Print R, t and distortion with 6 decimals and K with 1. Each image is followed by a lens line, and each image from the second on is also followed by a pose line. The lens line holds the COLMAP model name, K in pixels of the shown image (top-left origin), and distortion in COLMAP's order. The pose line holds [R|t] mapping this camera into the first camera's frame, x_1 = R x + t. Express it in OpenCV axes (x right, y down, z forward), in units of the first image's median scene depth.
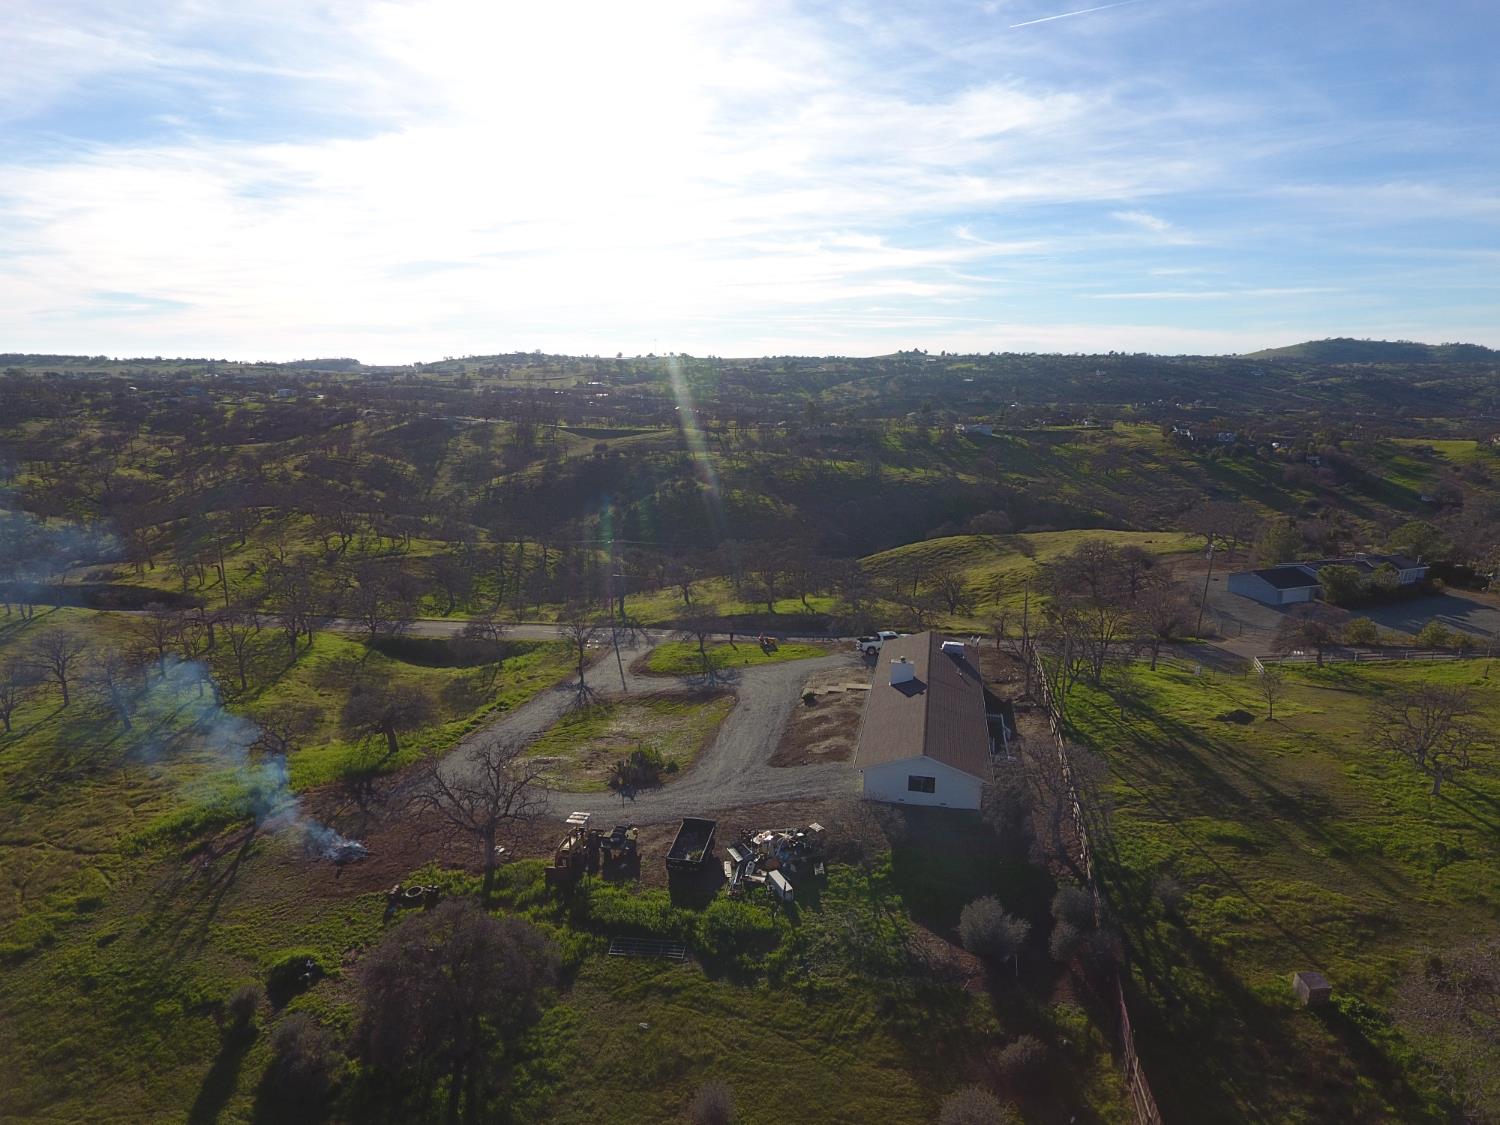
lens RADIAL K [[885.5, 0, 747.9], [0, 885.5, 561.1], [0, 0, 1]] dist [-0.005743, -0.001360]
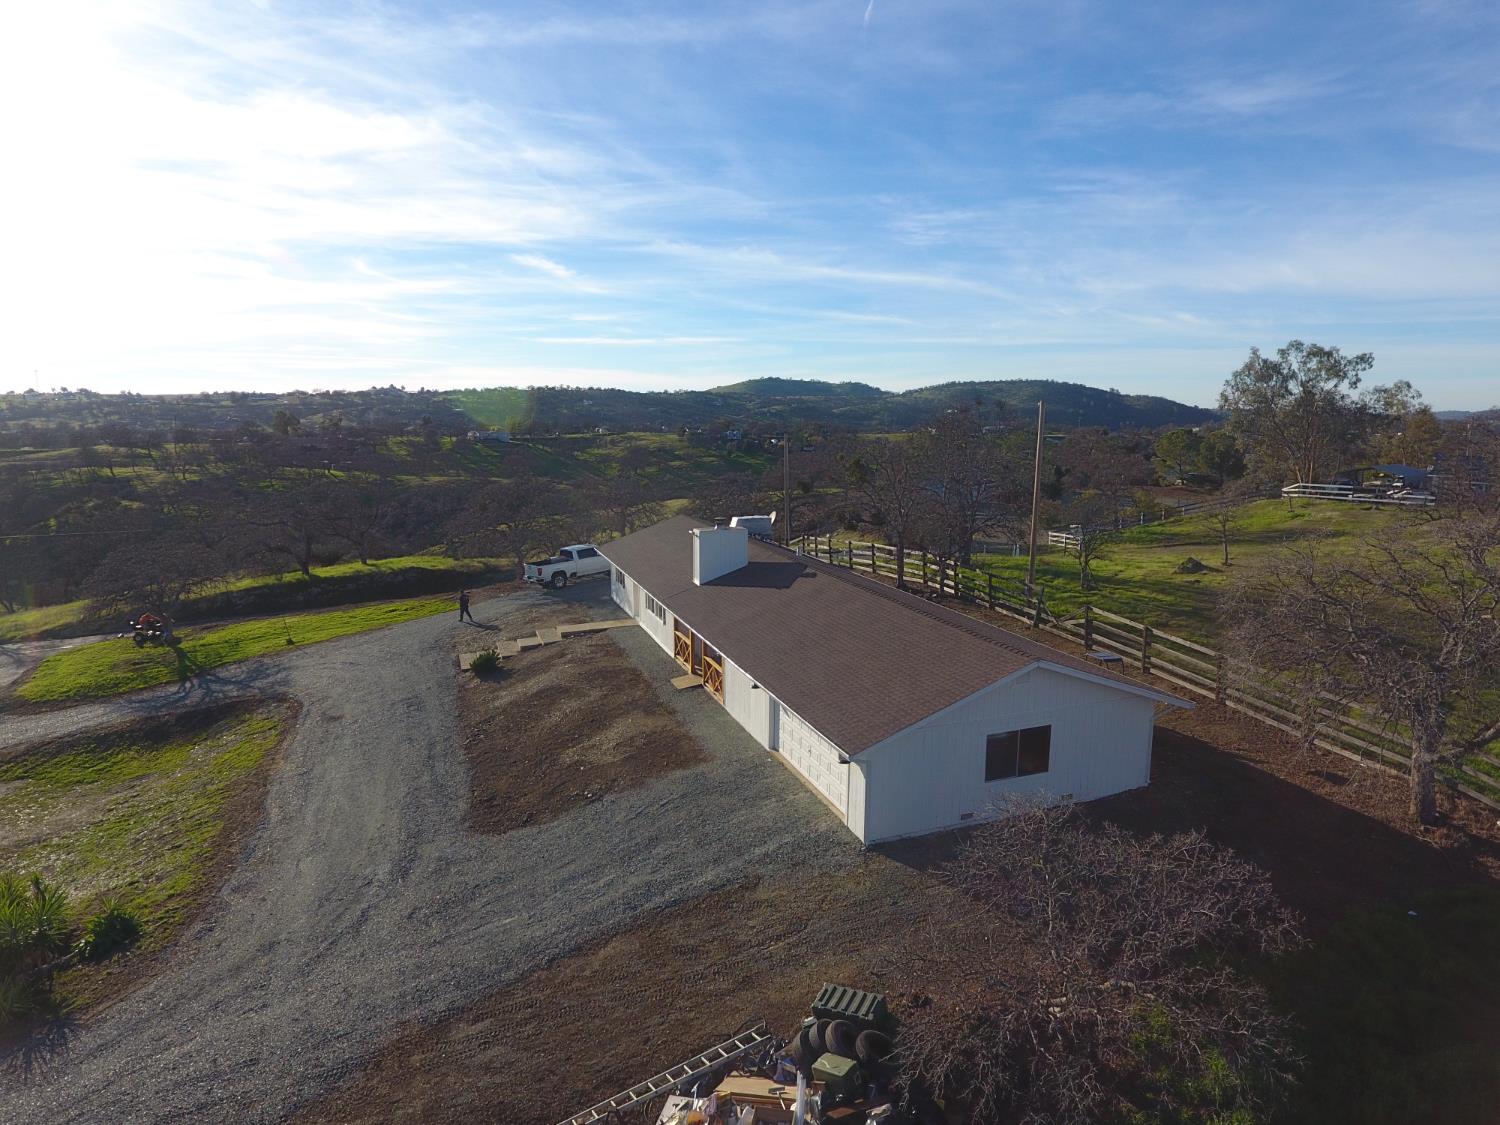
lens RADIAL K [[885.5, 0, 753.4], [0, 885.5, 563.7], [0, 0, 1]] dist [-0.005743, -0.001360]
pose [[0.841665, -0.101145, 0.530443, -0.011718], [0.126886, 0.991842, -0.012208, 0.033369], [-0.524881, 0.077581, 0.847633, 0.147786]]
